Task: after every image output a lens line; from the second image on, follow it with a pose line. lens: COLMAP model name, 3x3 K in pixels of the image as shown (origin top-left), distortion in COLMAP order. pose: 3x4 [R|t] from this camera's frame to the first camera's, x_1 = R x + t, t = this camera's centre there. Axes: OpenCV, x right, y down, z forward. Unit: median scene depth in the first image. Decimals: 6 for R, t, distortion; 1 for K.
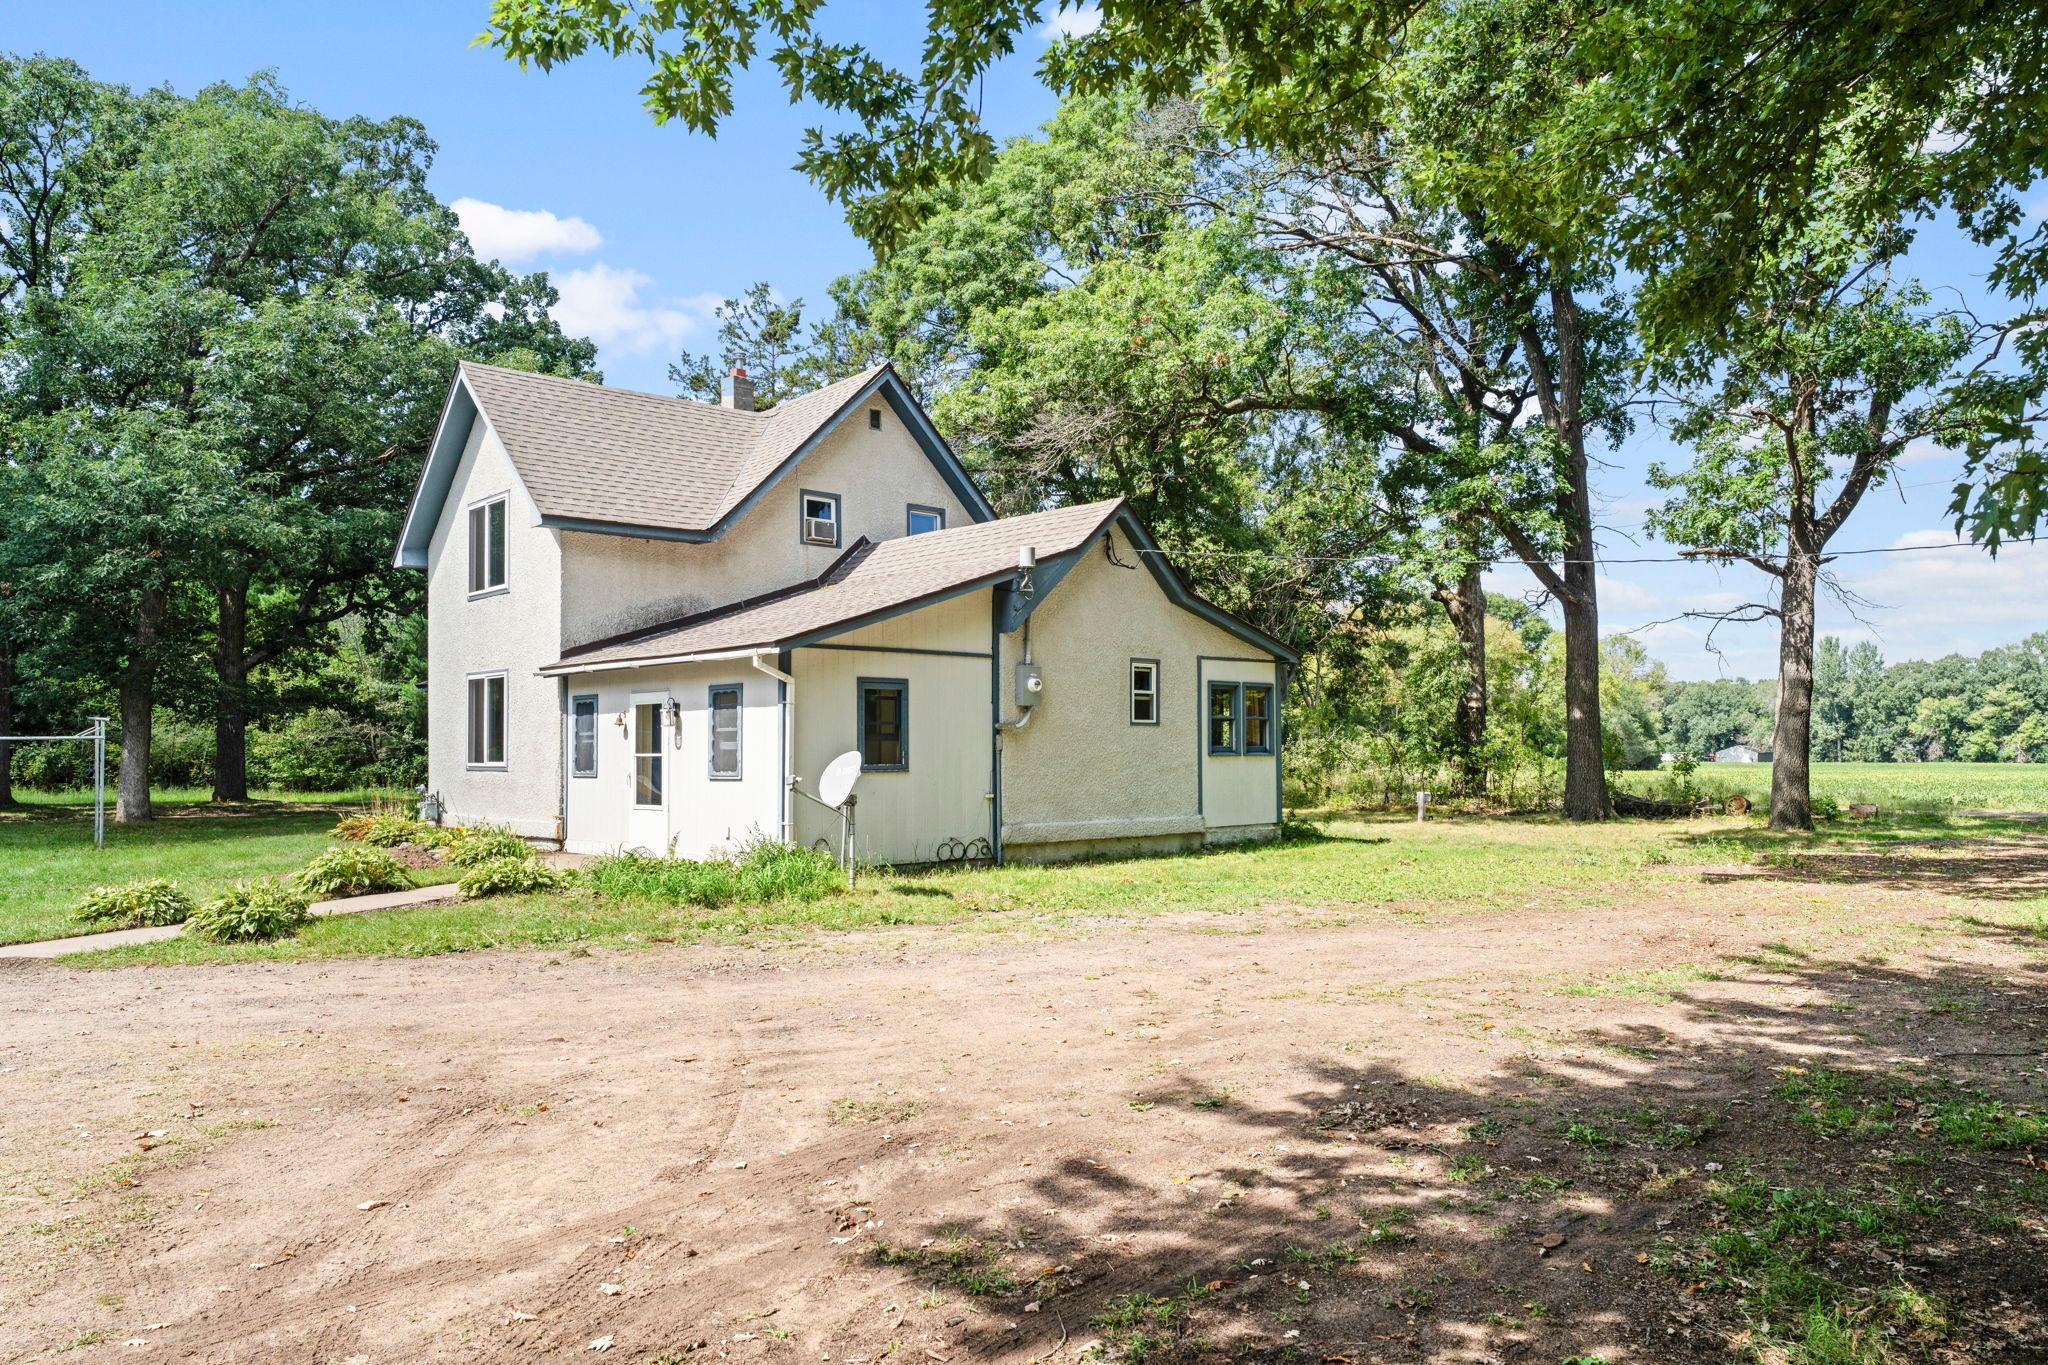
lens RADIAL K [[1379.0, 0, 1024.0], [0, 1379.0, 682.5], [0, 0, 1]] dist [0.001109, -0.001325]
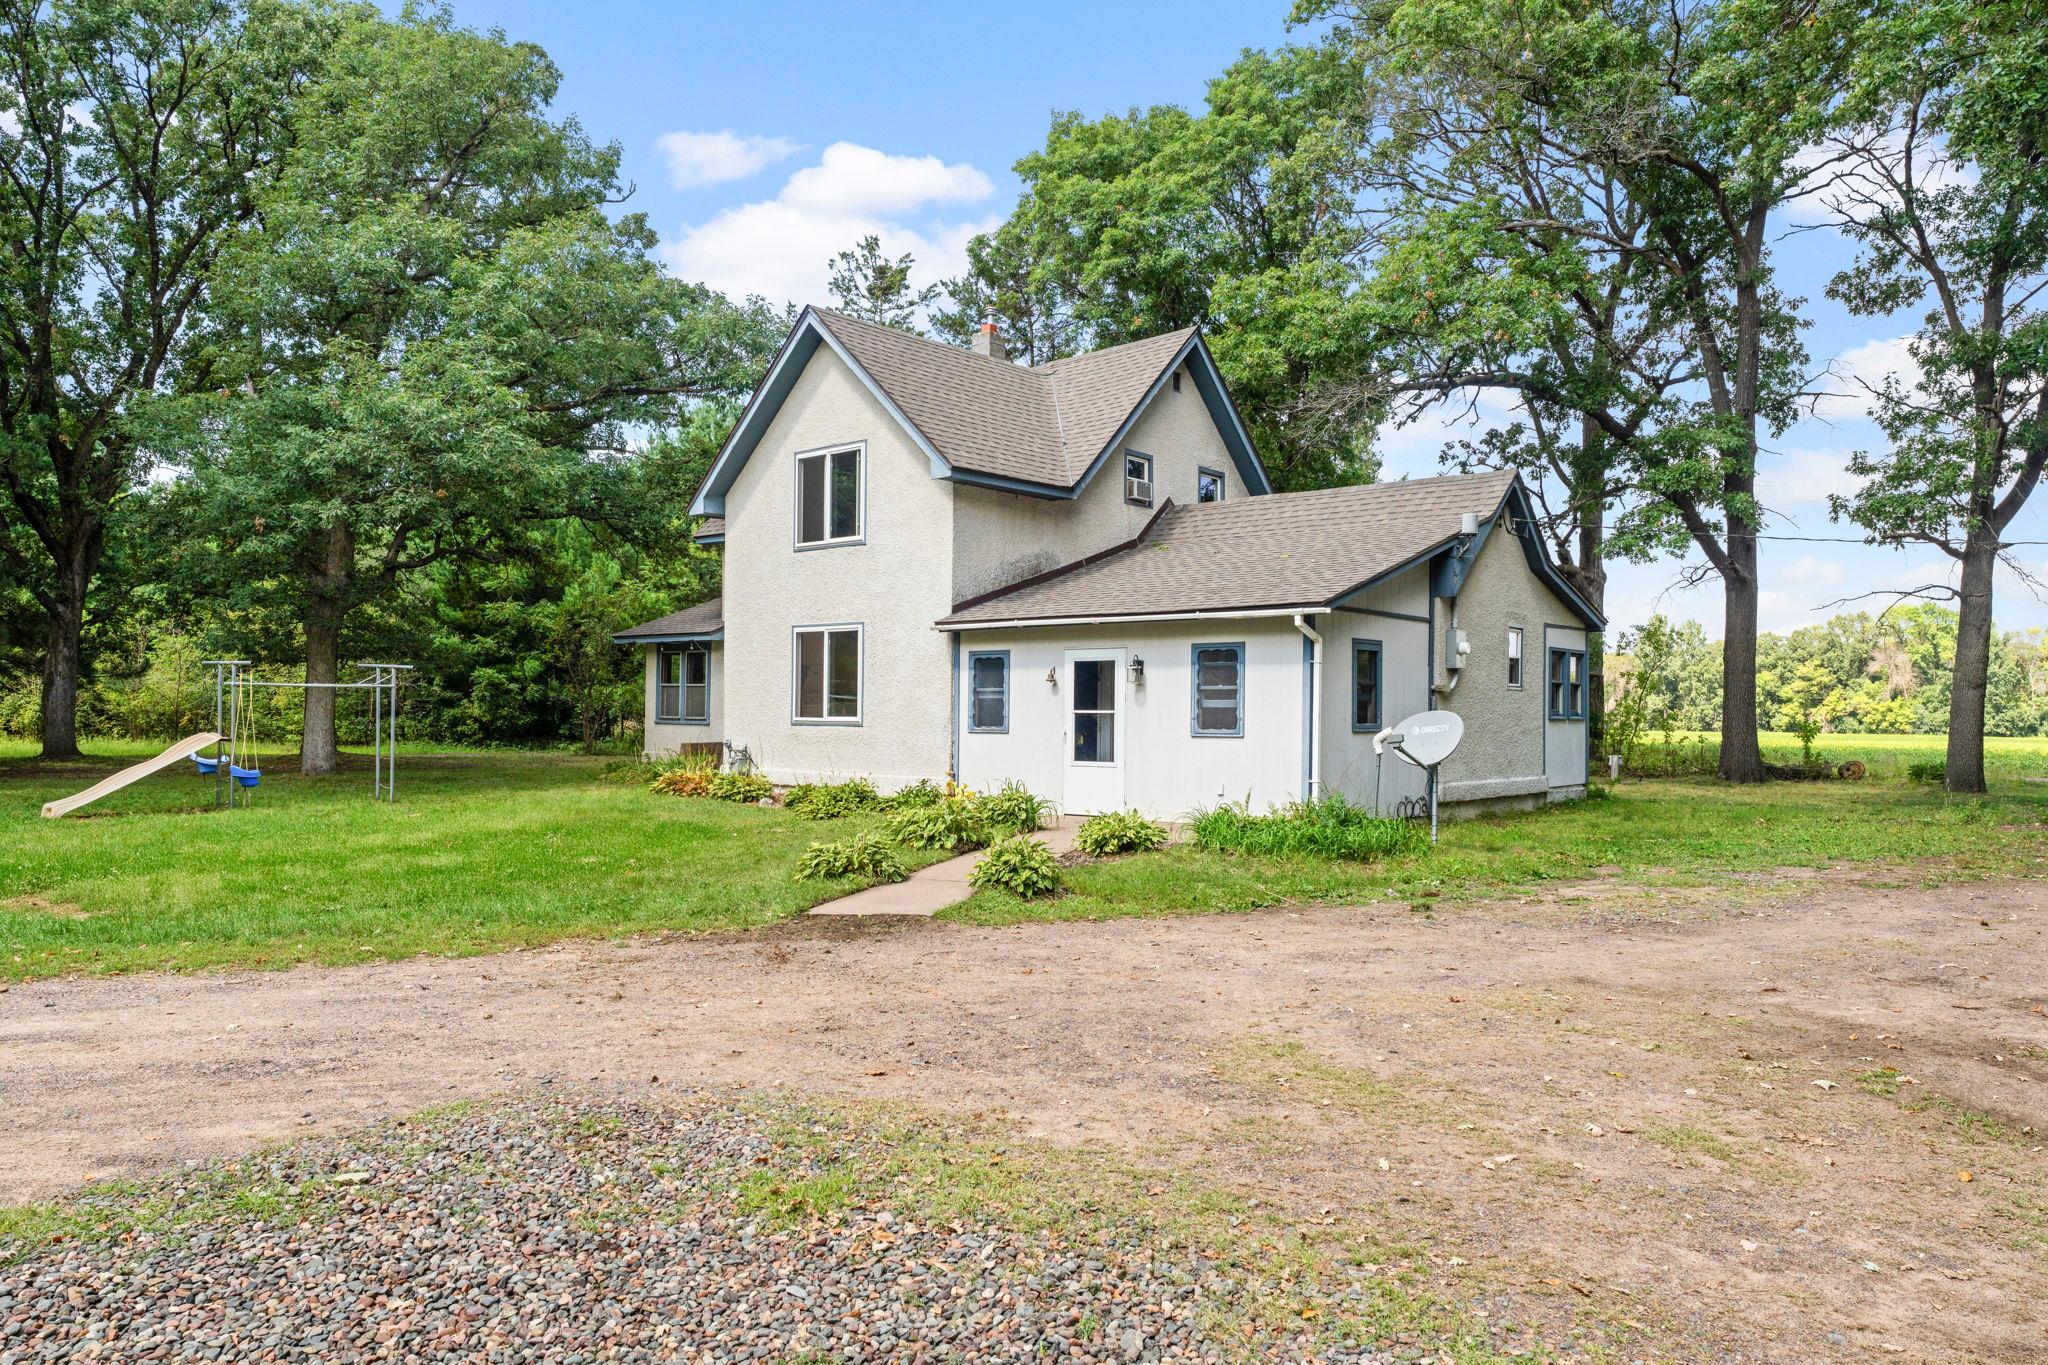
lens RADIAL K [[1352.7, 0, 1024.0], [0, 1352.7, 682.5], [0, 0, 1]] dist [0.000781, 0.001561]
pose [[0.993845, 0.015343, 0.109716, -0.308274], [-0.018447, 0.999456, 0.027332, 0.003793], [-0.109237, -0.029188, 0.993587, 0.020697]]
